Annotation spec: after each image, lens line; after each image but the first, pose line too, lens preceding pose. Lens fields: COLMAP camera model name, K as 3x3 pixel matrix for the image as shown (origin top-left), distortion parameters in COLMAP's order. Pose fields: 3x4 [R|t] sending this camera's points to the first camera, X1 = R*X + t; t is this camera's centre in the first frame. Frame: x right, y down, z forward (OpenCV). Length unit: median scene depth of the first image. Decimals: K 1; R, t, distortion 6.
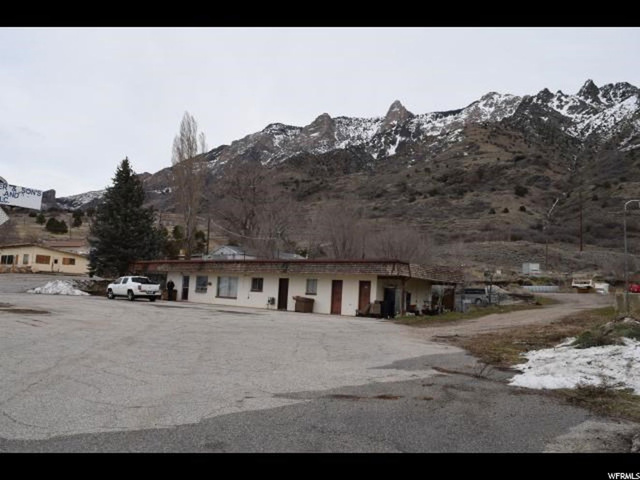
lens RADIAL K [[505.4, 0, 318.3], [0, 505.4, 236.0], [0, 0, 1]] dist [-0.082546, 0.013819]
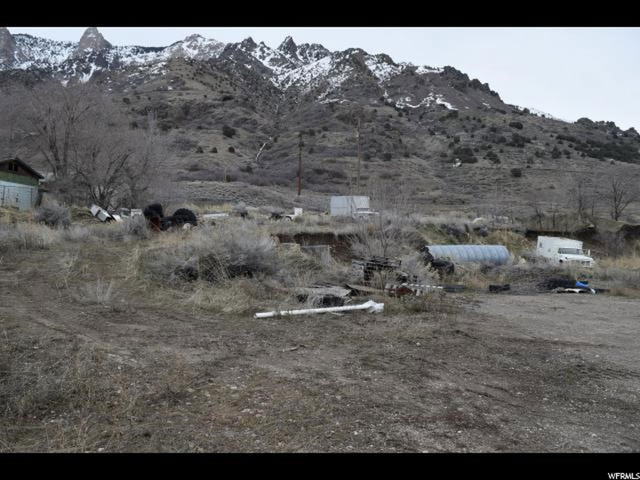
lens RADIAL K [[505.4, 0, 312.2], [0, 505.4, 231.7], [0, 0, 1]] dist [-0.082546, 0.013819]
pose [[0.838775, -0.011099, 0.544365, 0.195052], [-0.043176, 0.995288, 0.086819, 0.086358], [-0.542764, -0.096325, 0.834343, 1.051406]]
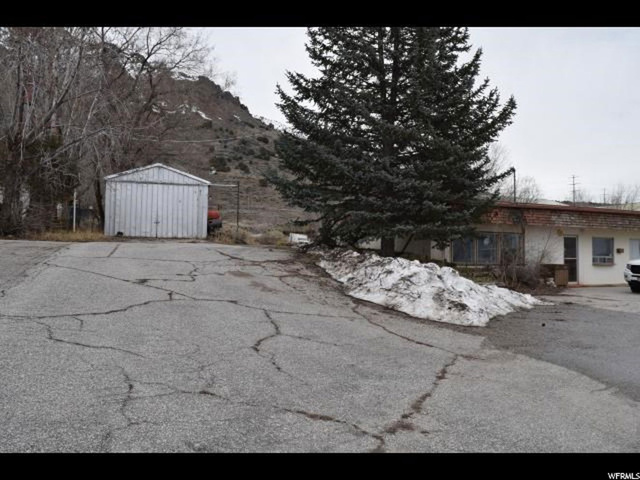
lens RADIAL K [[505.4, 0, 316.4], [0, 505.4, 241.1], [0, 0, 1]] dist [-0.082546, 0.013819]
pose [[0.473441, -0.019233, 0.880616, -0.538030], [-0.087854, 0.993745, 0.068936, 0.045552], [-0.876433, -0.110003, 0.468790, 0.630138]]
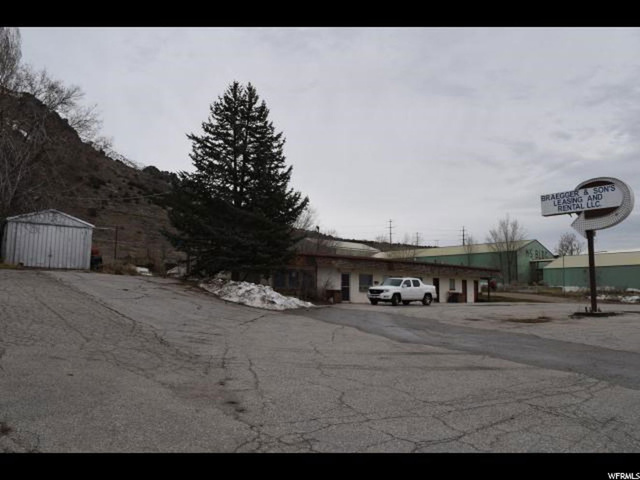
lens RADIAL K [[505.4, 0, 316.1], [0, 505.4, 242.4], [0, 0, 1]] dist [-0.082546, 0.013819]
pose [[0.163199, 0.052079, 0.985218, -0.718677], [-0.121362, 0.992081, -0.032338, 0.038661], [-0.979100, -0.114291, 0.168227, 0.579025]]
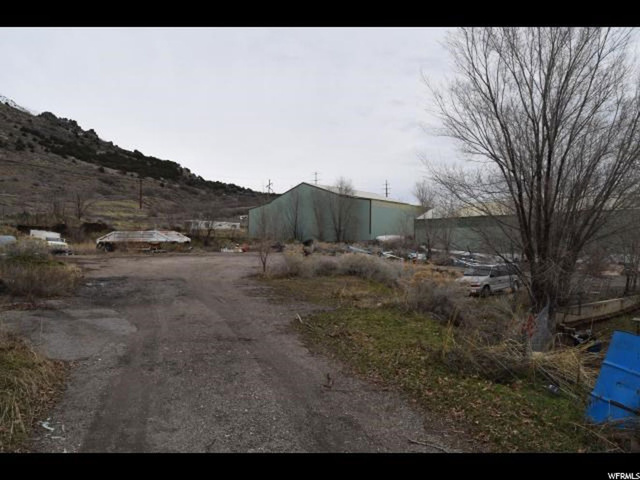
lens RADIAL K [[505.4, 0, 317.6], [0, 505.4, 238.6], [0, 0, 1]] dist [-0.082546, 0.013819]
pose [[-0.014823, -0.030762, 0.999417, -0.195319], [-0.115614, 0.992875, 0.028846, 0.058768], [-0.993184, -0.115119, -0.018274, 0.881370]]
